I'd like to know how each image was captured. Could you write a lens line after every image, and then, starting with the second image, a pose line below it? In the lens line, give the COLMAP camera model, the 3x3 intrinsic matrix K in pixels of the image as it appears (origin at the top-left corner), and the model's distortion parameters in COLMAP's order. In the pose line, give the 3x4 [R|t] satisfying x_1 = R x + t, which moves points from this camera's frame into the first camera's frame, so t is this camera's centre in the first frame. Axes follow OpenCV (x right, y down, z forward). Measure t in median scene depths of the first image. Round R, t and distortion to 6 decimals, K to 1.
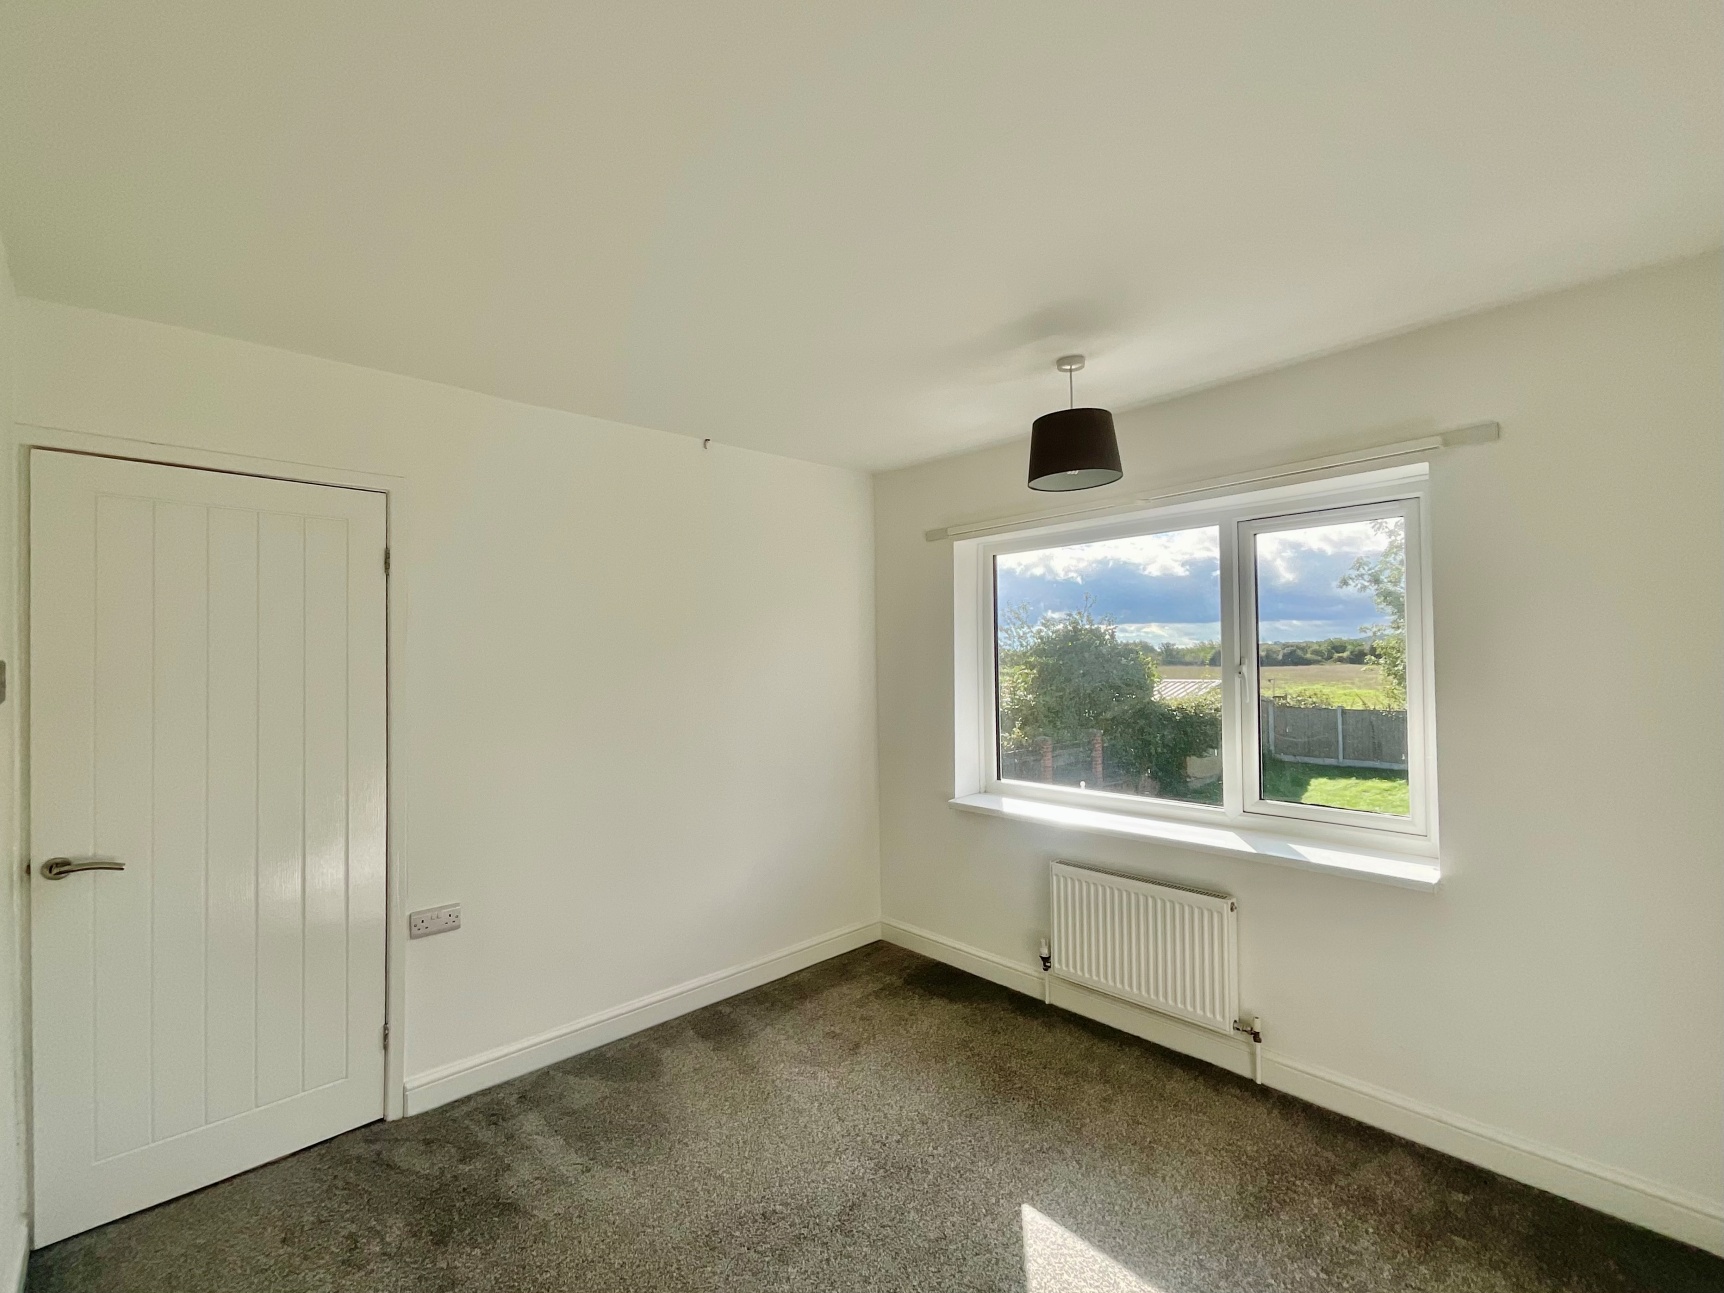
lens RADIAL K [[762.3, 0, 856.1], [0, 762.3, 649.8], [0, 0, 1]] dist [0.007358, 0.000464]
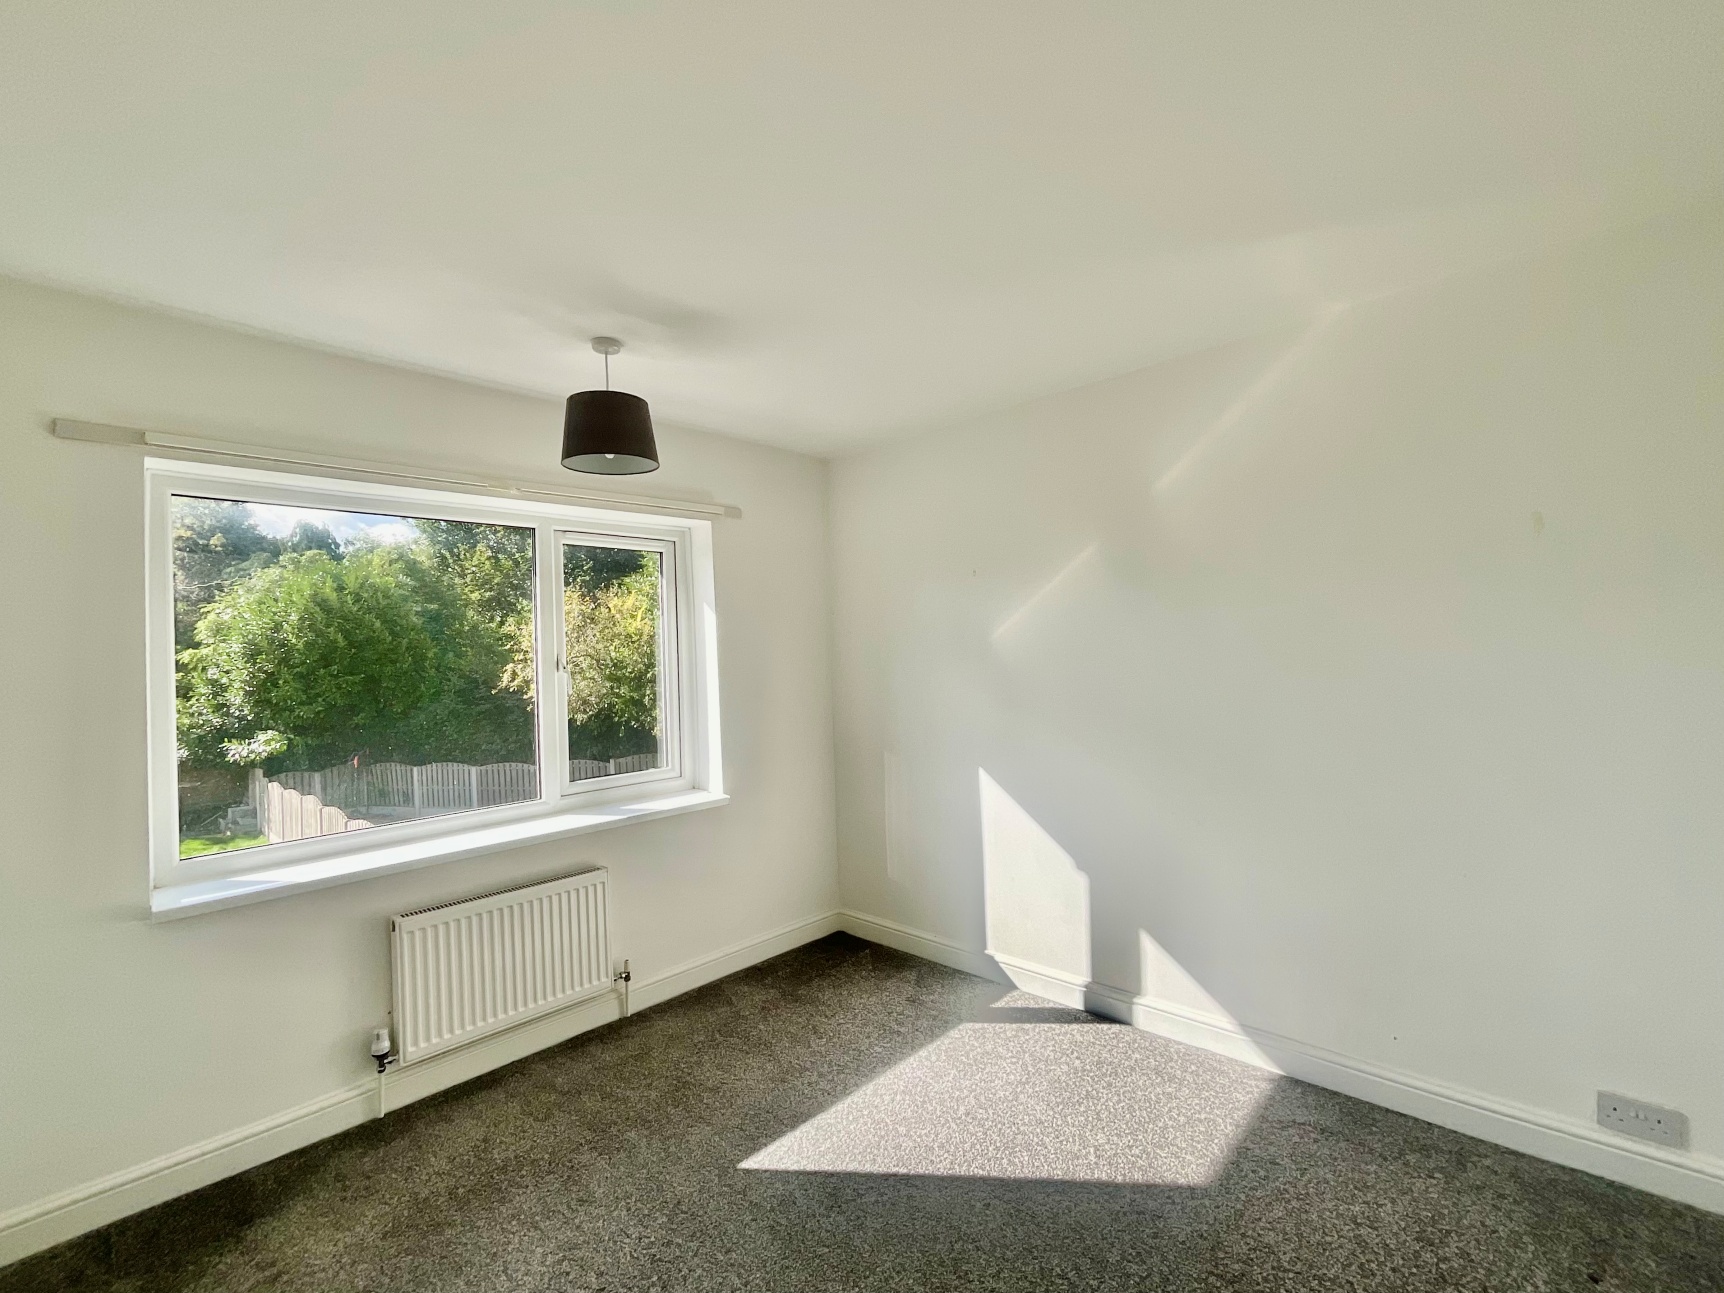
lens RADIAL K [[762.3, 0, 856.1], [0, 762.3, 649.8], [0, 0, 1]] dist [0.007358, 0.000464]
pose [[-0.063772, 0.022554, 0.997710, -0.610178], [0.023107, 0.999510, -0.021118, 0.036598], [-0.997697, 0.021707, -0.064262, 0.647308]]
